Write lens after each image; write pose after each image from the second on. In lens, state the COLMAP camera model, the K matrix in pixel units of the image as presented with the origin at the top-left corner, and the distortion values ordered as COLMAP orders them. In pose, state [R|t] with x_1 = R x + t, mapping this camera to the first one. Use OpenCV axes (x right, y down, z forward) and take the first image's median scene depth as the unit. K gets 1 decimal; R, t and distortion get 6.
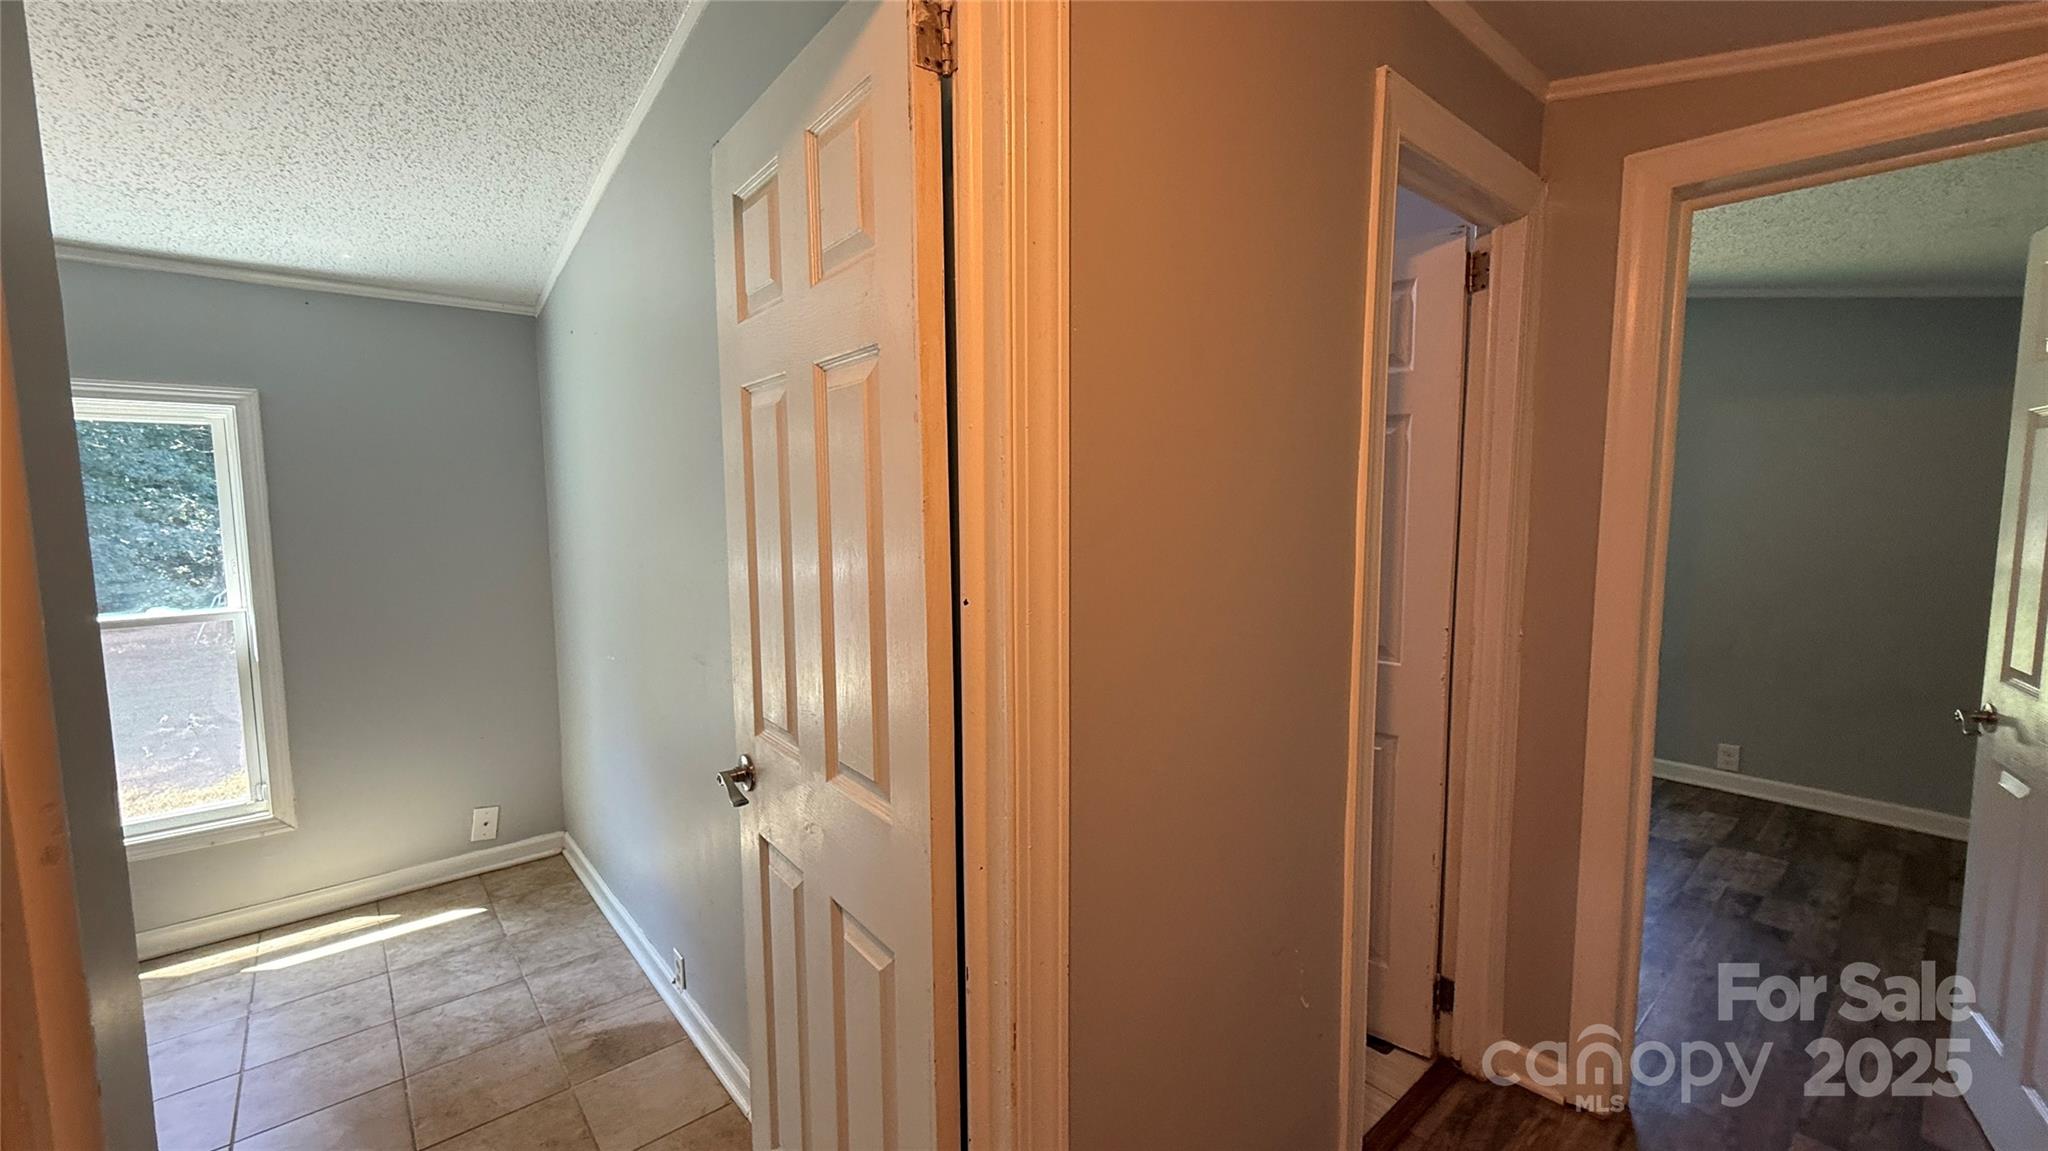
lens RADIAL K [[815.1, 0, 1028.9], [0, 815.1, 574.3], [0, 0, 1]] dist [-0.001350, 0.000101]
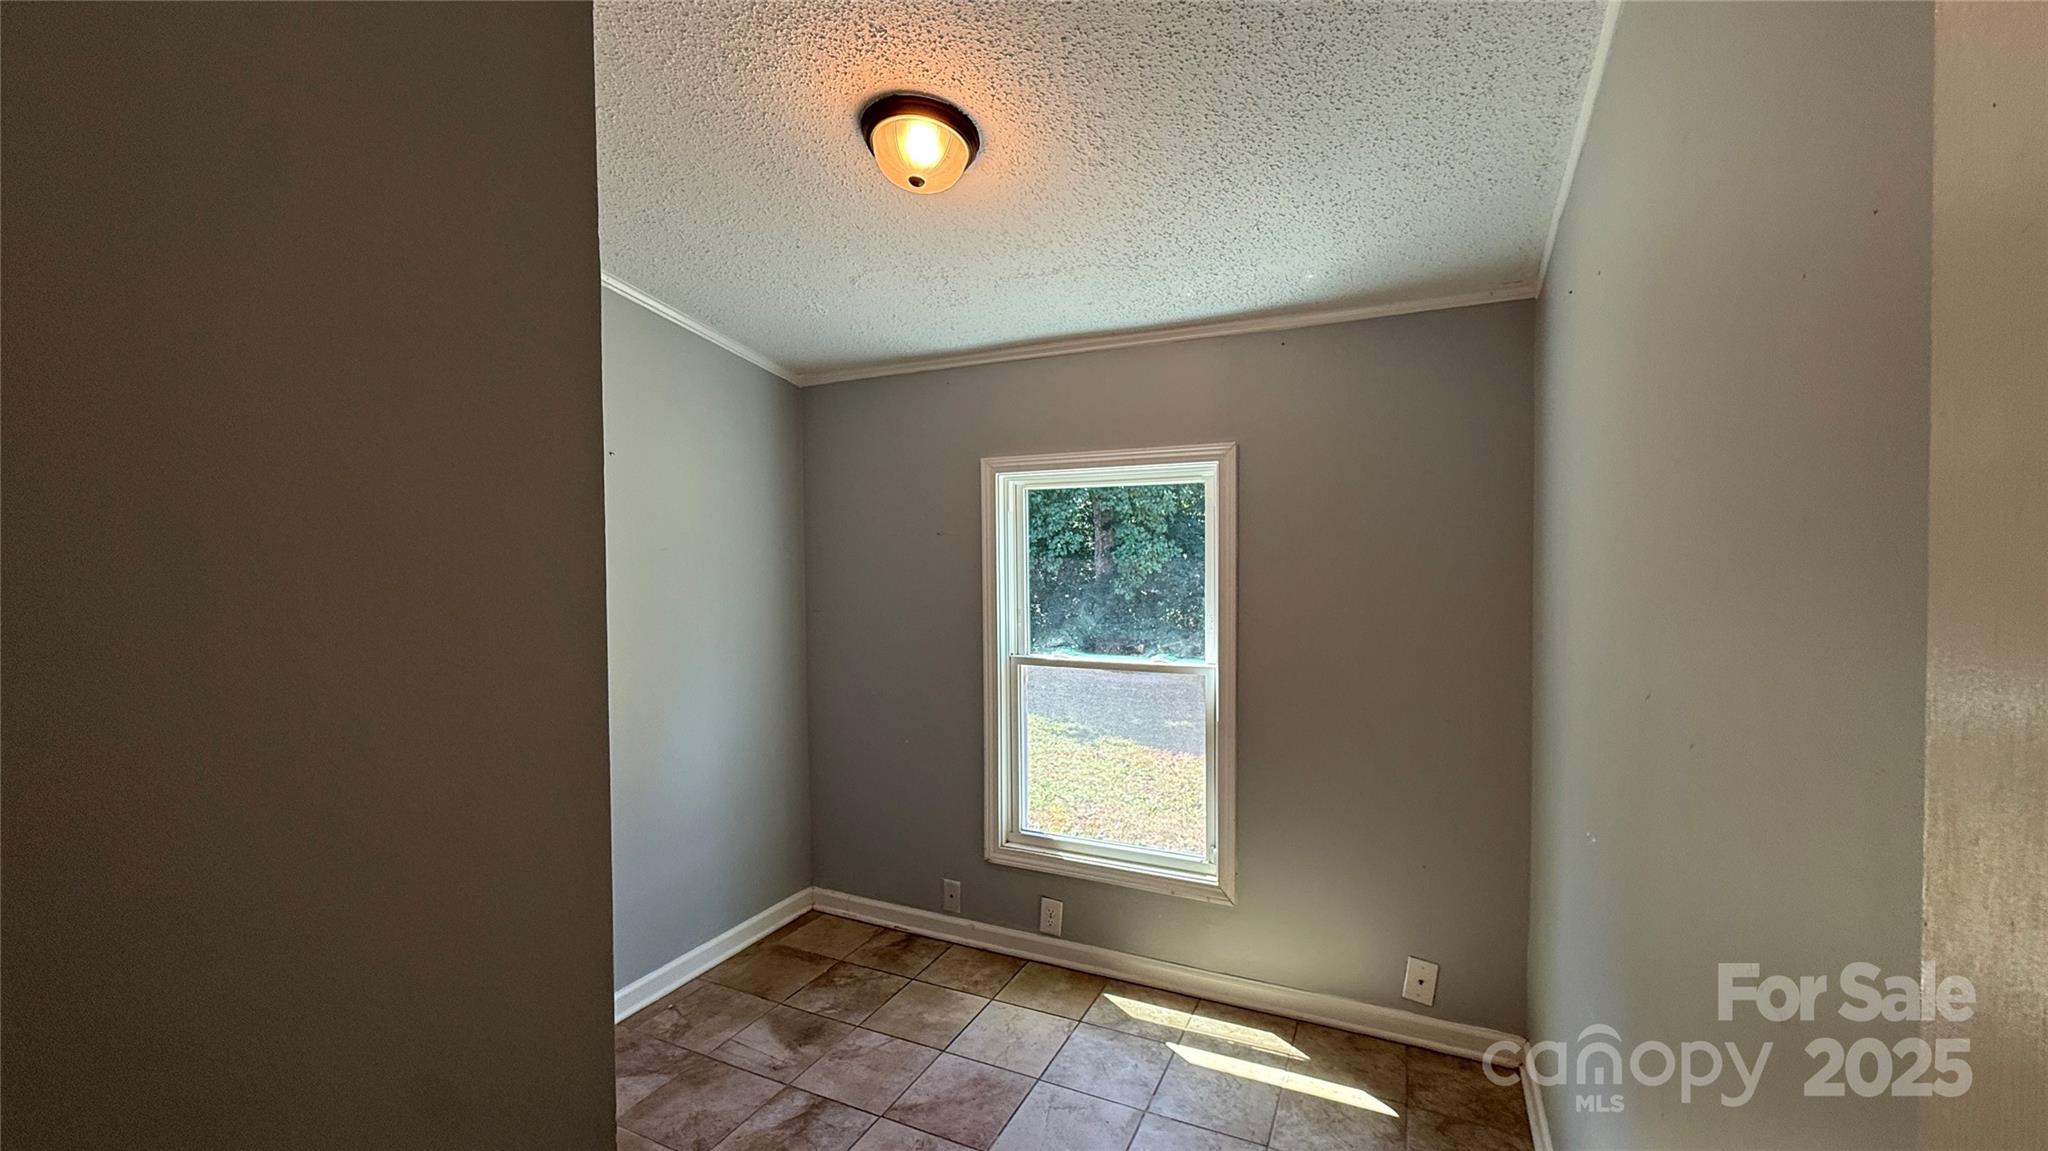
lens RADIAL K [[815.1, 0, 1028.9], [0, 815.1, 574.3], [0, 0, 1]] dist [-0.001350, 0.000101]
pose [[0.402553, 0.026022, -0.915027, -0.150671], [-0.079188, 0.996839, -0.006489, -0.043110], [0.911965, 0.075072, 0.403341, 0.384951]]
